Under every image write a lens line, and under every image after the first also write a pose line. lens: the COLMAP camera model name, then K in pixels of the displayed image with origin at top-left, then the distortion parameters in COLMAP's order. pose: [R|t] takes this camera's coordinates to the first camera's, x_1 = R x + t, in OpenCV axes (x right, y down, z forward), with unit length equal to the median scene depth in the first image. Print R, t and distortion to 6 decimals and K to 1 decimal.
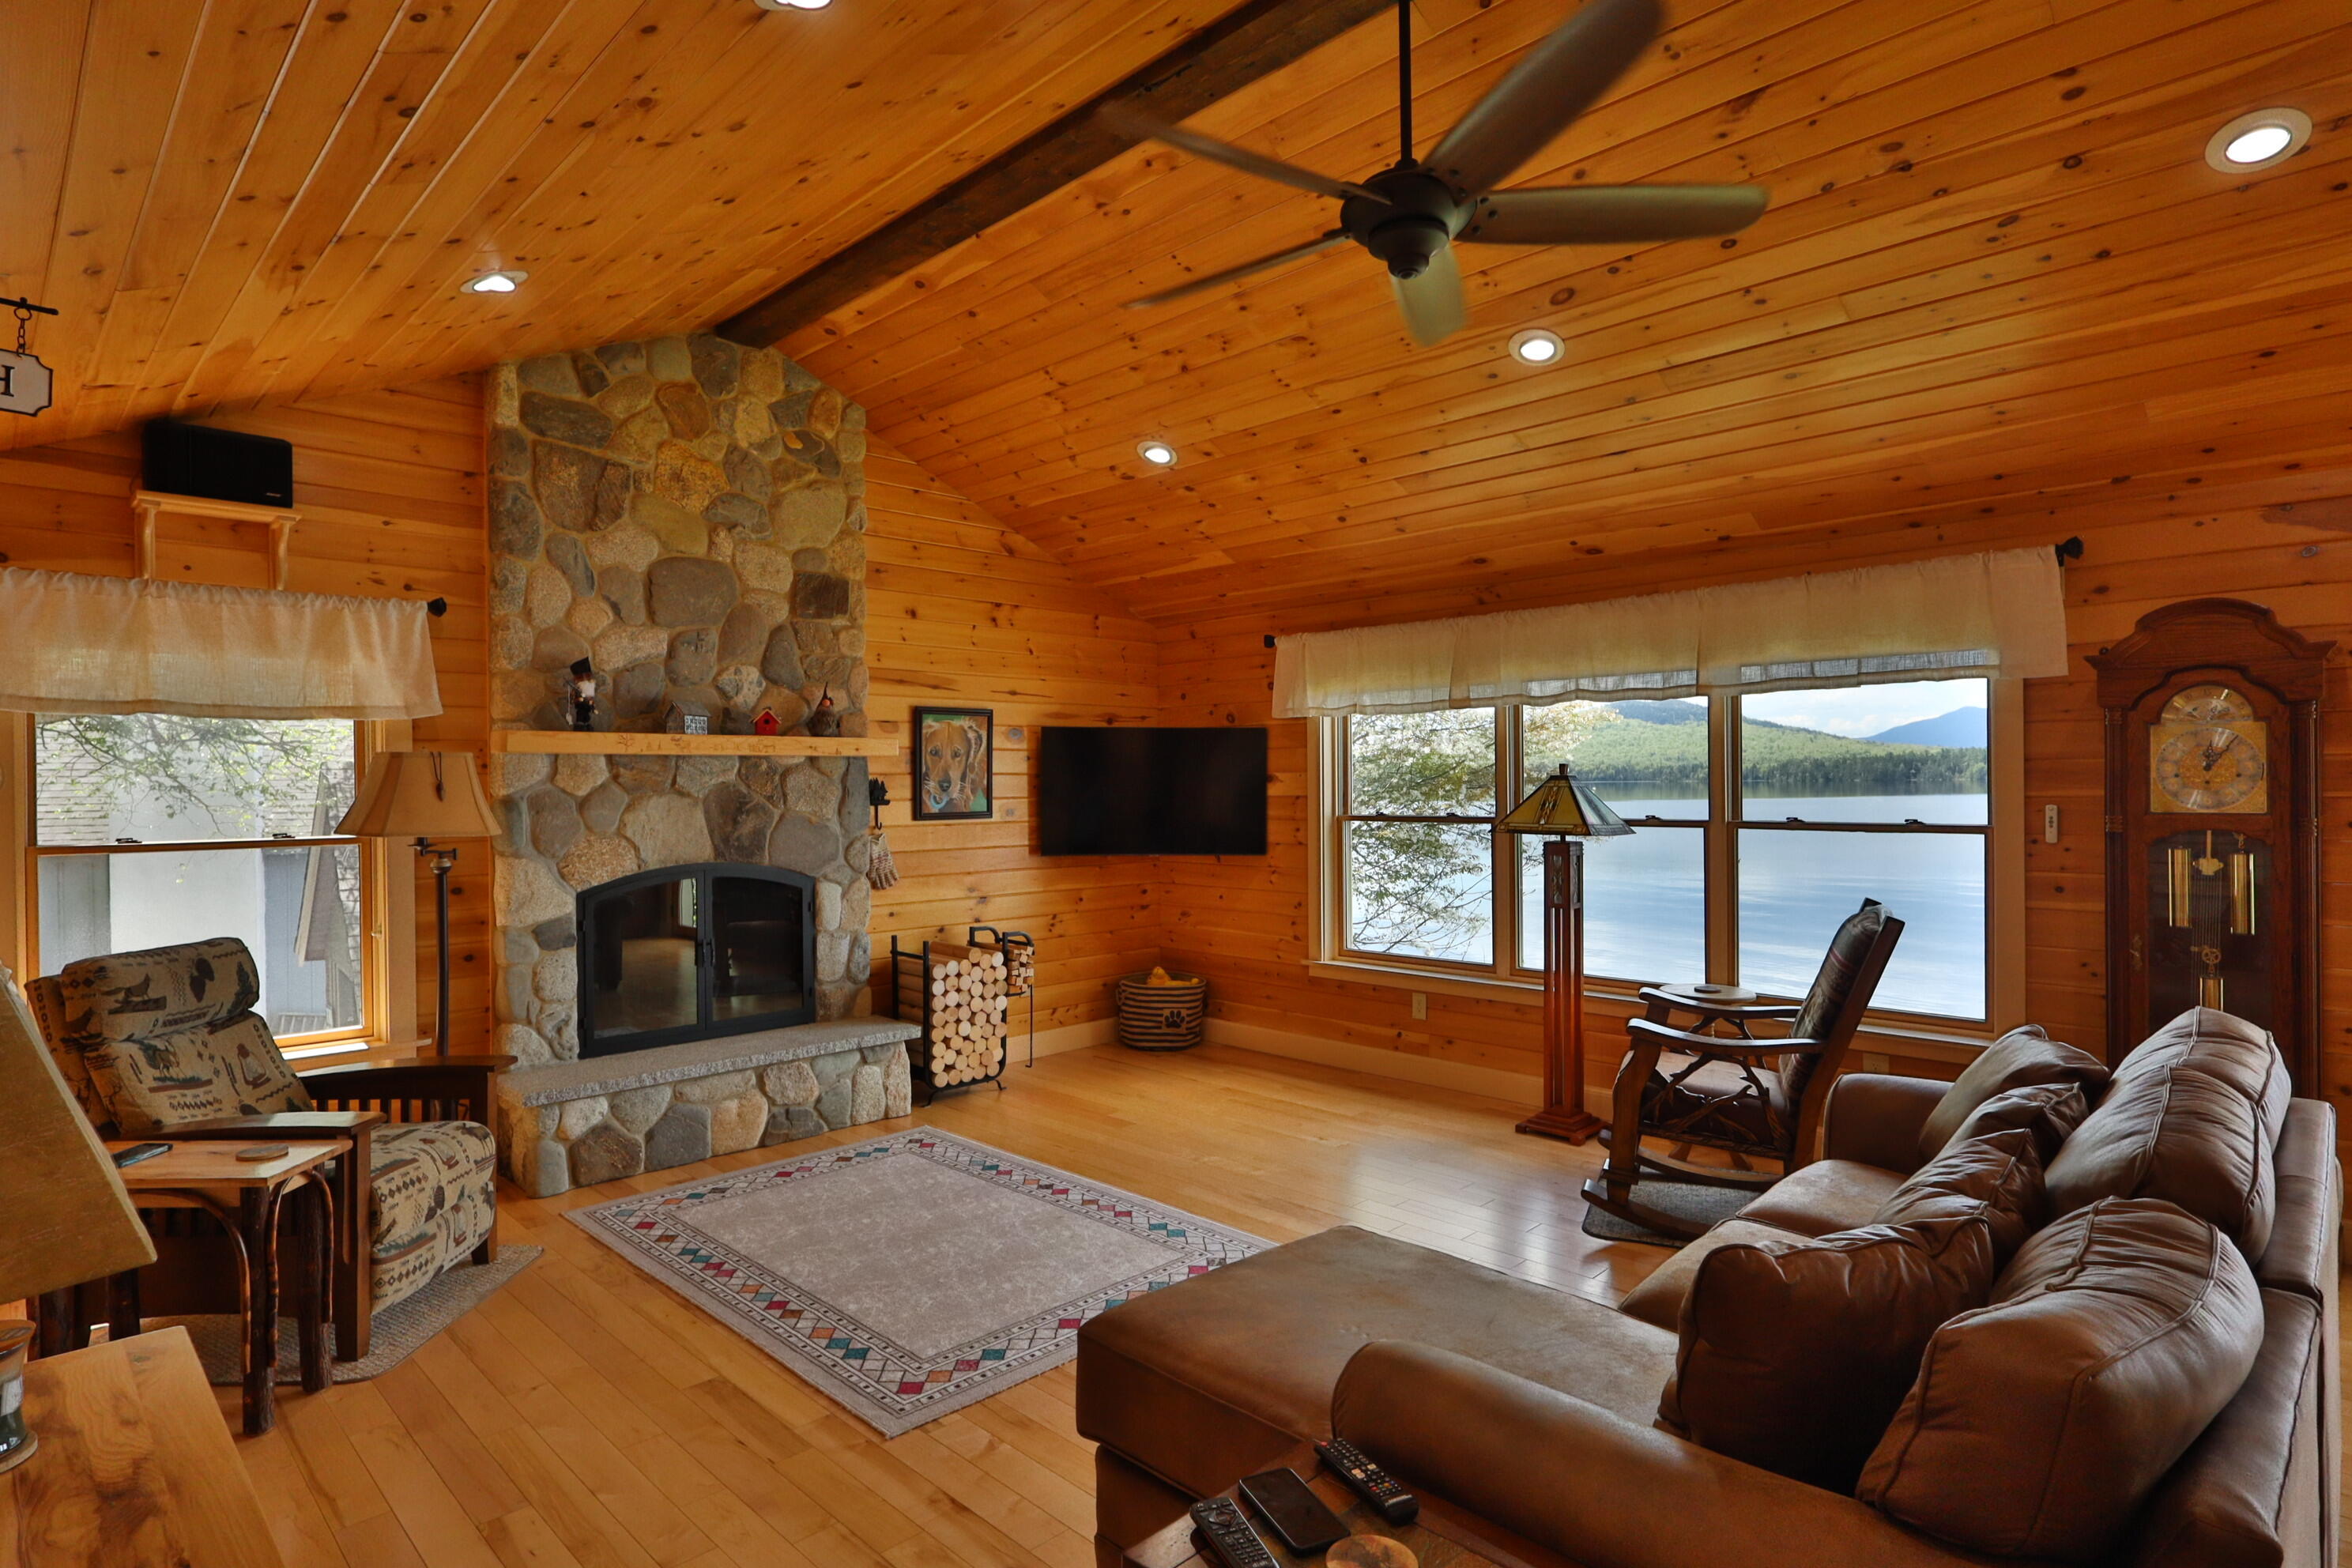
lens RADIAL K [[1215.2, 0, 1171.1], [0, 1215.2, 786.7], [0, 0, 1]] dist [-0.002891, 0.000630]
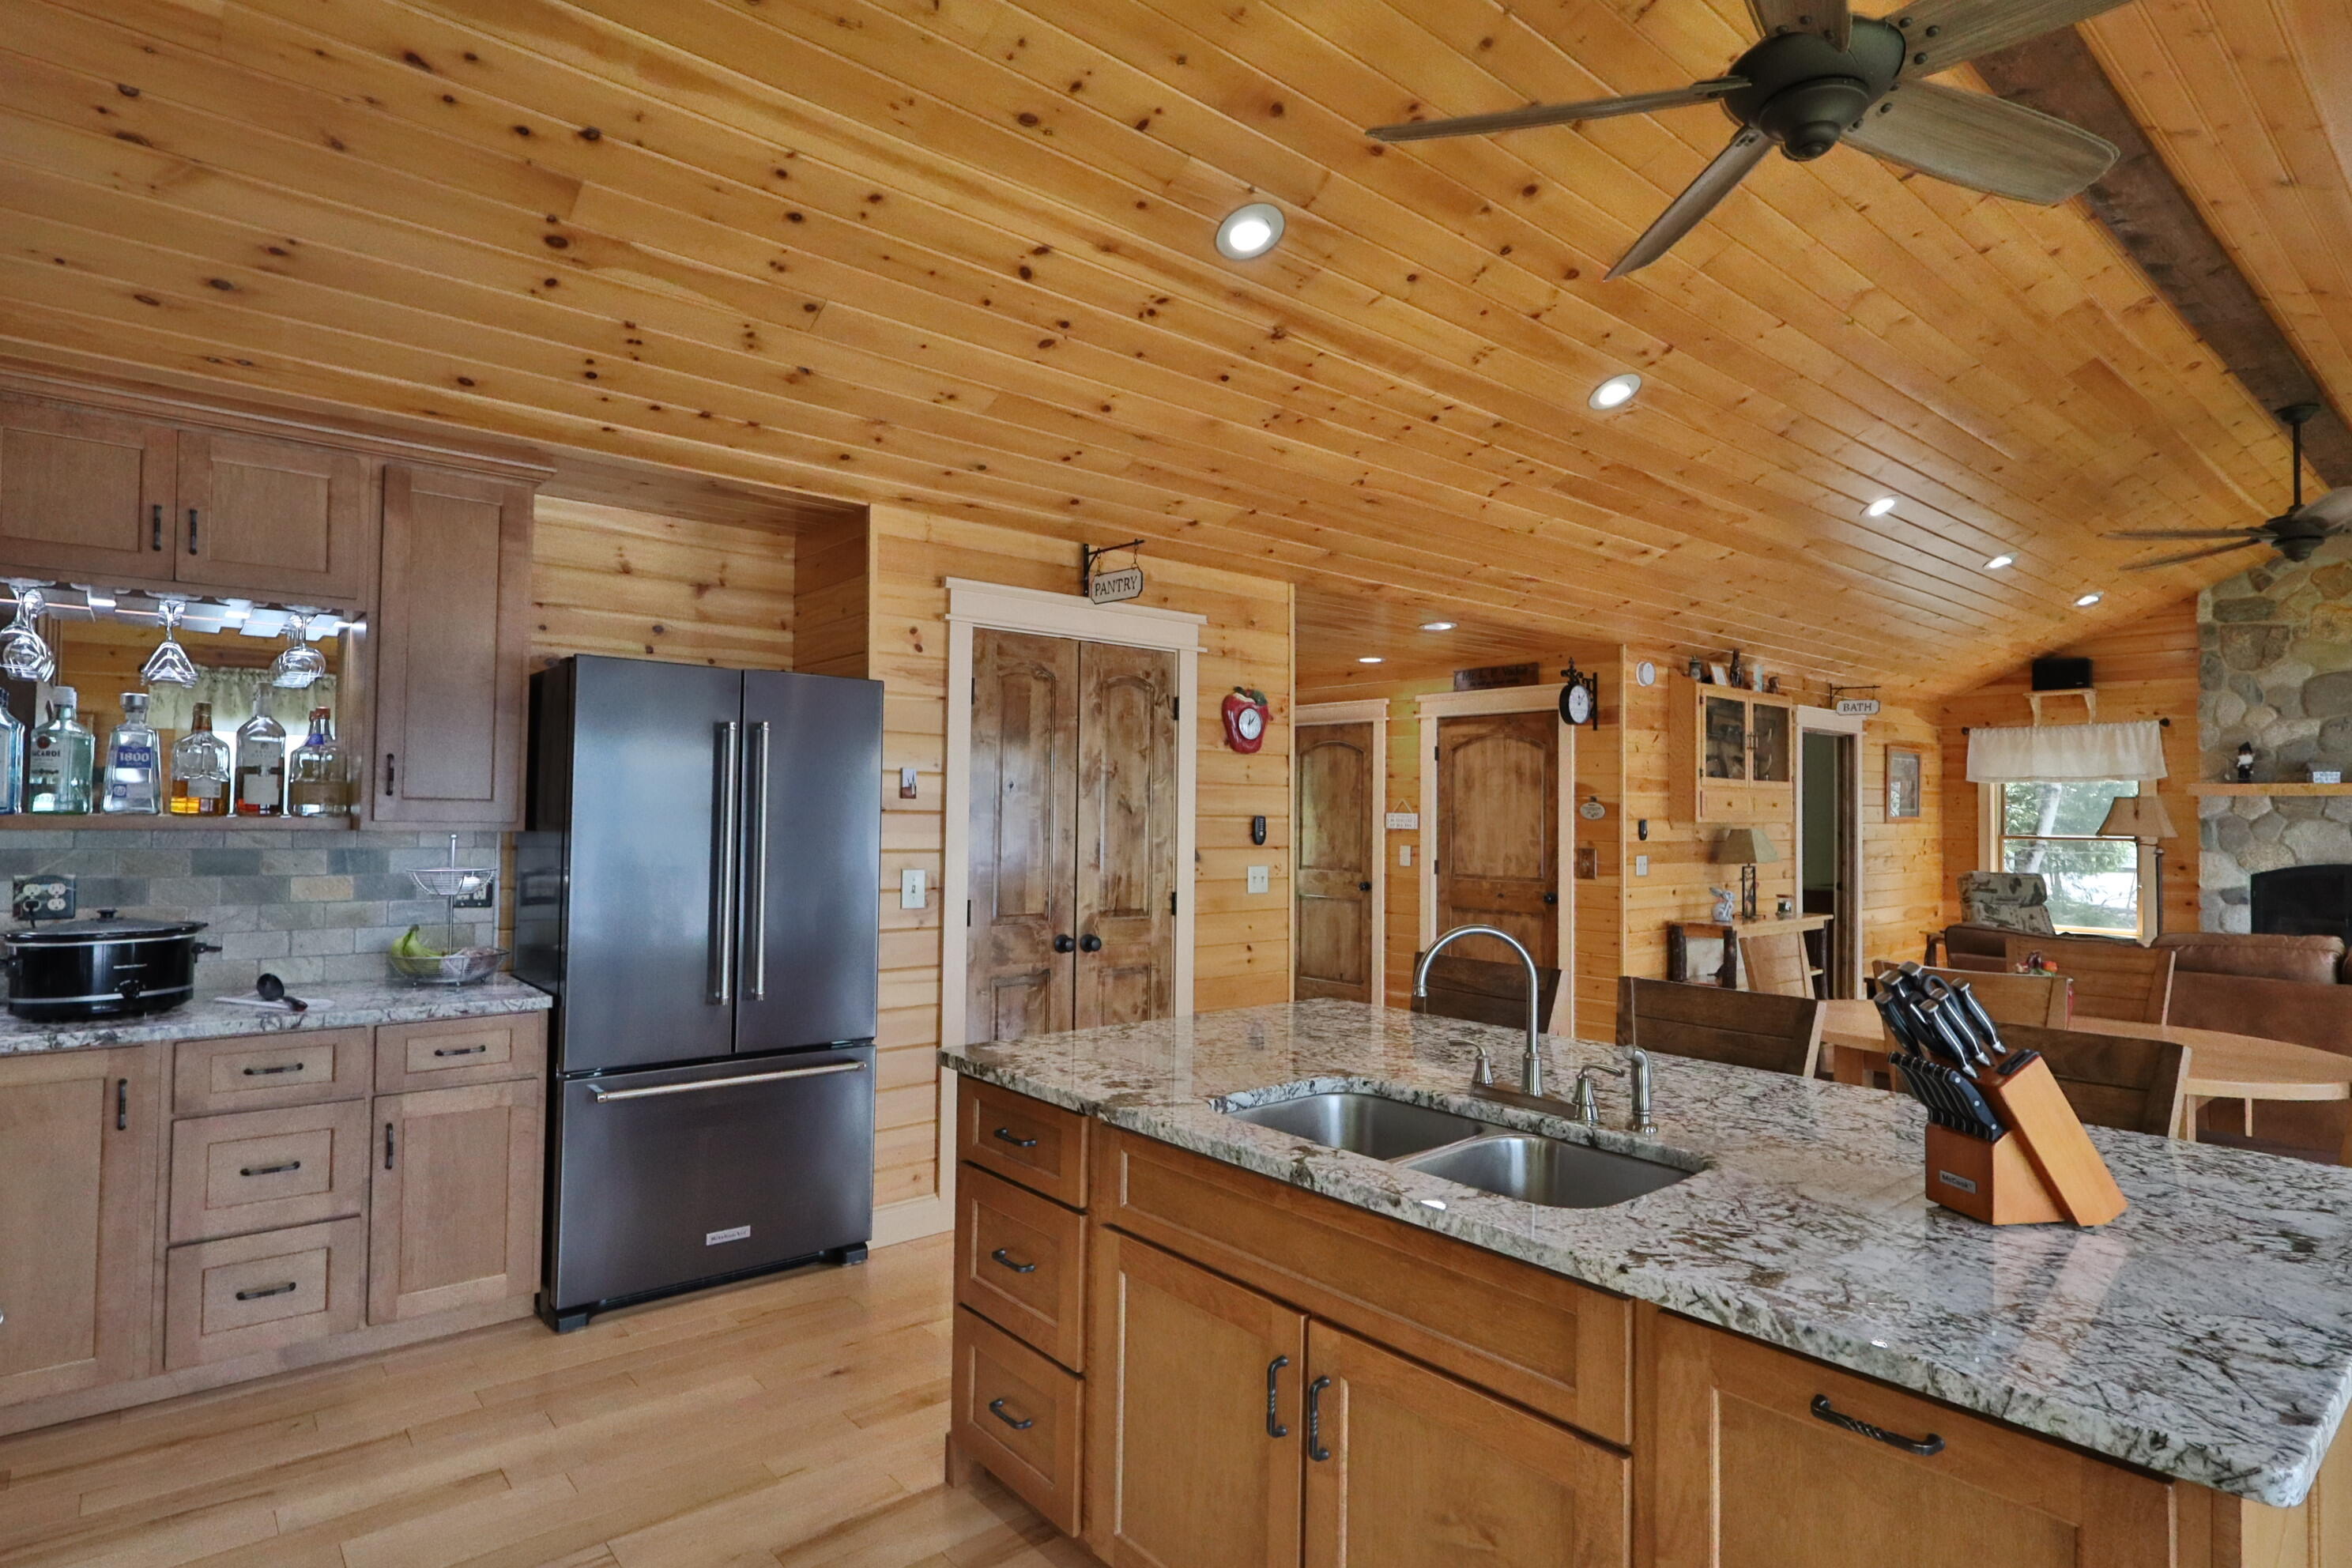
lens RADIAL K [[1215.2, 0, 1171.1], [0, 1215.2, 786.7], [0, 0, 1]] dist [-0.002891, 0.000630]
pose [[-0.076264, -0.015432, -0.996968, 1.287453], [-0.015553, 0.999777, -0.014285, 0.008723], [0.996966, 0.014417, -0.076487, -0.400570]]
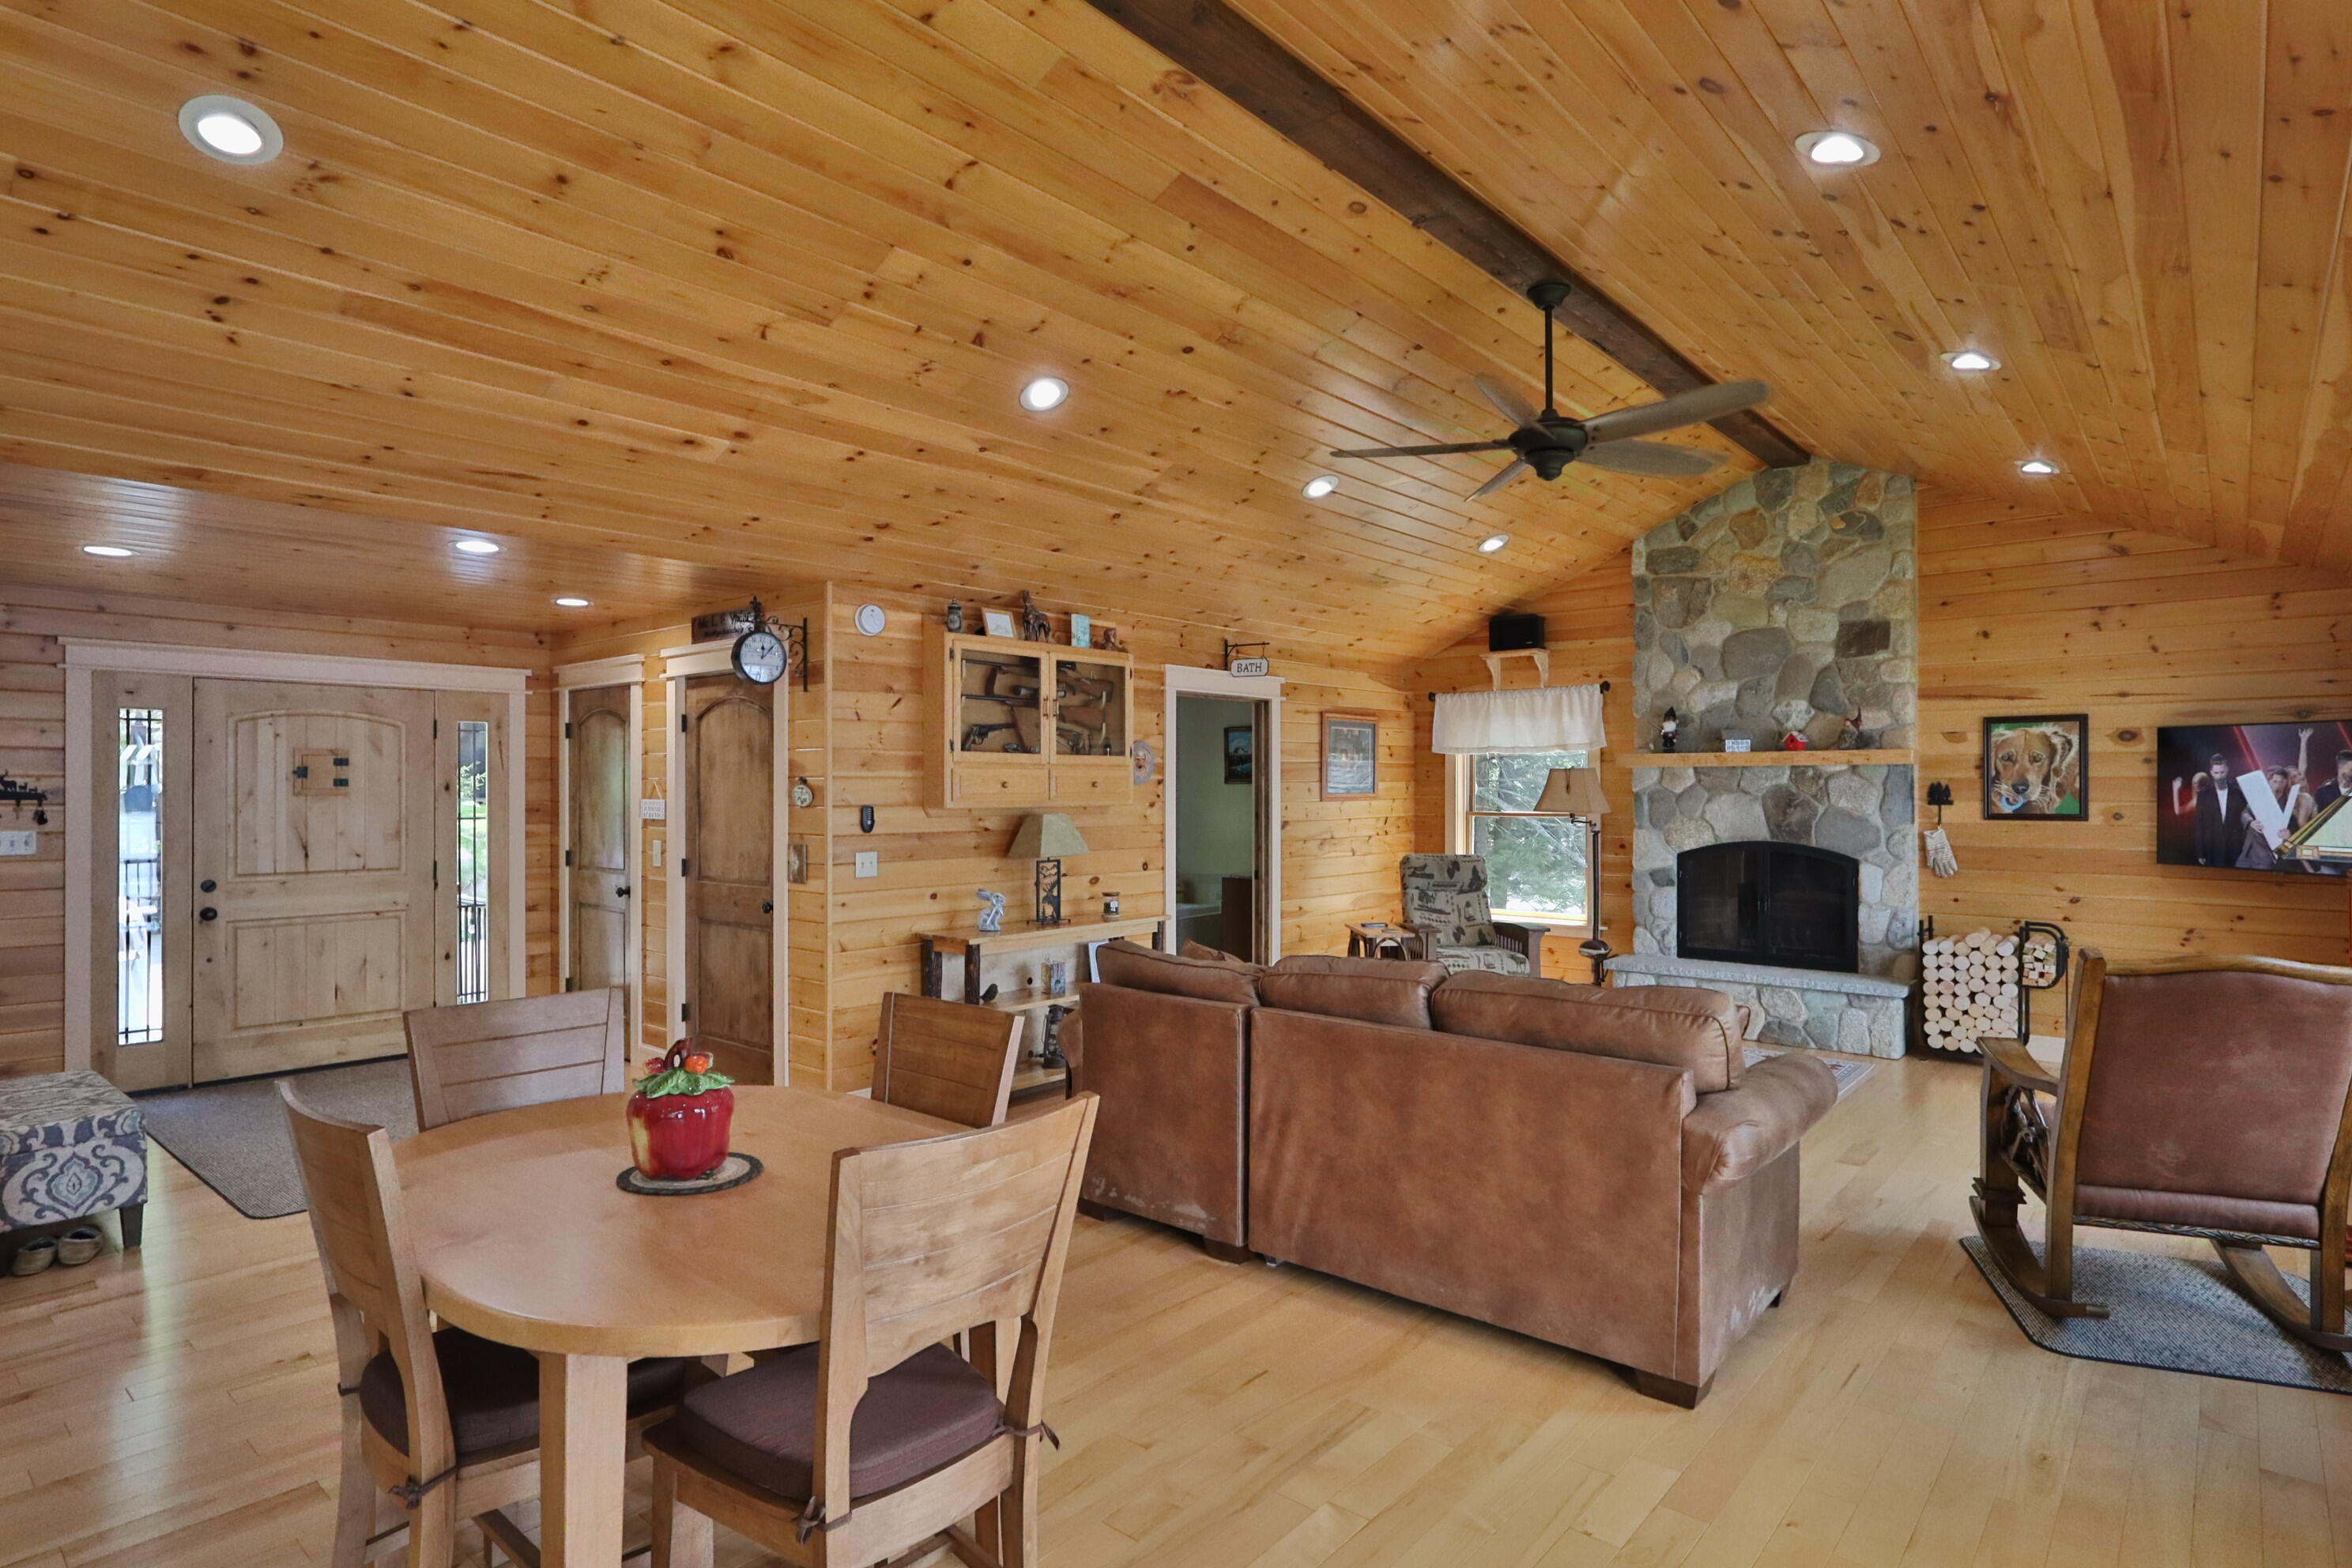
lens RADIAL K [[1215.2, 0, 1171.1], [0, 1215.2, 786.7], [0, 0, 1]] dist [-0.002891, 0.000630]
pose [[0.074936, 0.005247, -0.997175, 0.979482], [-0.004418, 0.999978, 0.004930, -0.005155], [0.997179, 0.004036, 0.074957, 0.197260]]
